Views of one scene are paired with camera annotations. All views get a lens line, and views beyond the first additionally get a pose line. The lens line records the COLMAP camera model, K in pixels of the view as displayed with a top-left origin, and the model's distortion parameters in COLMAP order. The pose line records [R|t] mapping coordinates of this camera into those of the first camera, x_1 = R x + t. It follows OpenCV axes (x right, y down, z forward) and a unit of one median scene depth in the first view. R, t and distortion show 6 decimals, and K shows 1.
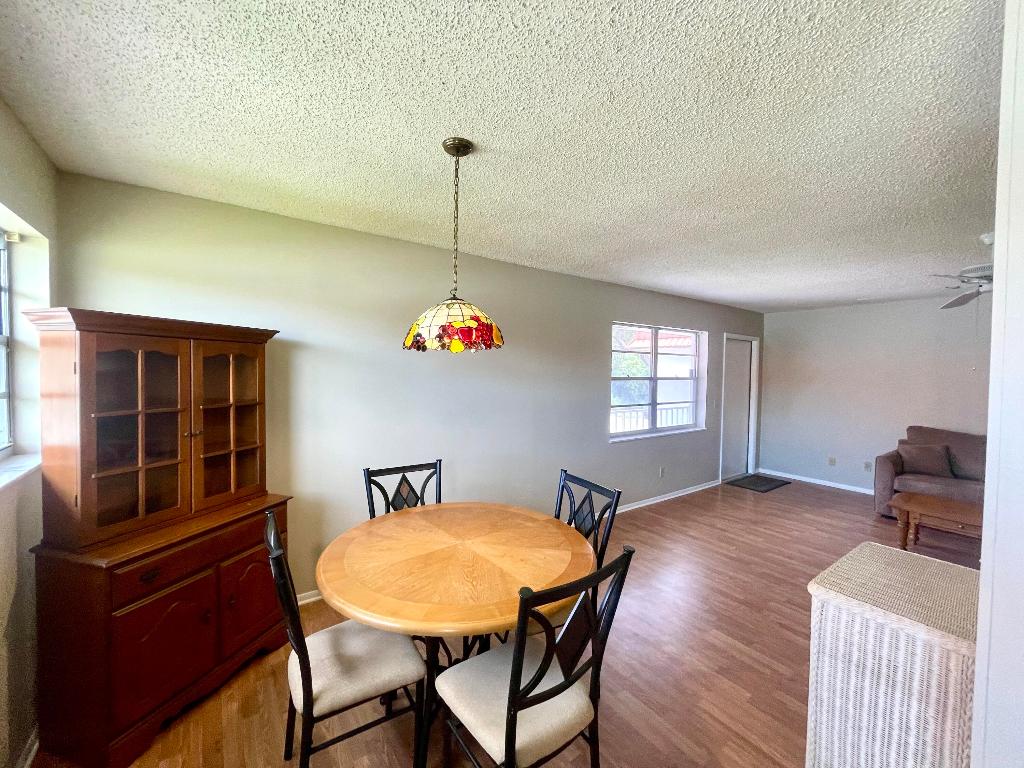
lens RADIAL K [[417.1, 0, 512.0], [0, 417.1, 384.0], [0, 0, 1]] dist [-0.001611, -0.000126]
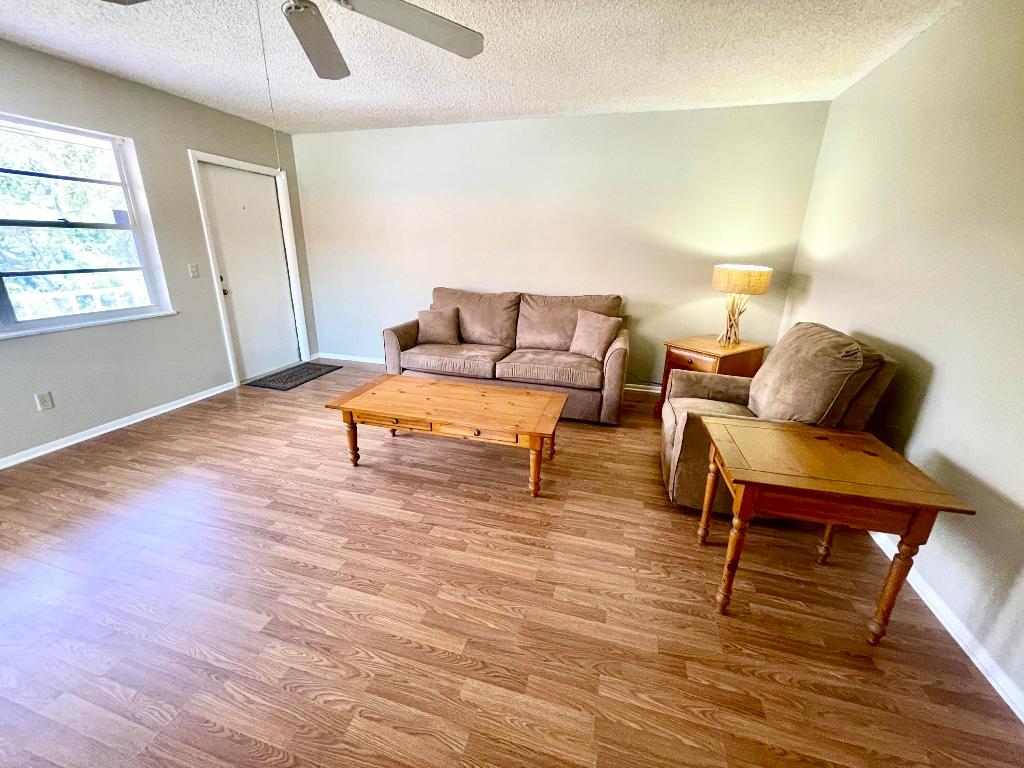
lens RADIAL K [[417.1, 0, 512.0], [0, 417.1, 384.0], [0, 0, 1]] dist [-0.001611, -0.000126]
pose [[0.784718, -0.199157, 0.586988, 0.474667], [0.019549, 0.954459, 0.297701, 0.033579], [-0.619545, -0.222136, 0.752874, 0.183822]]
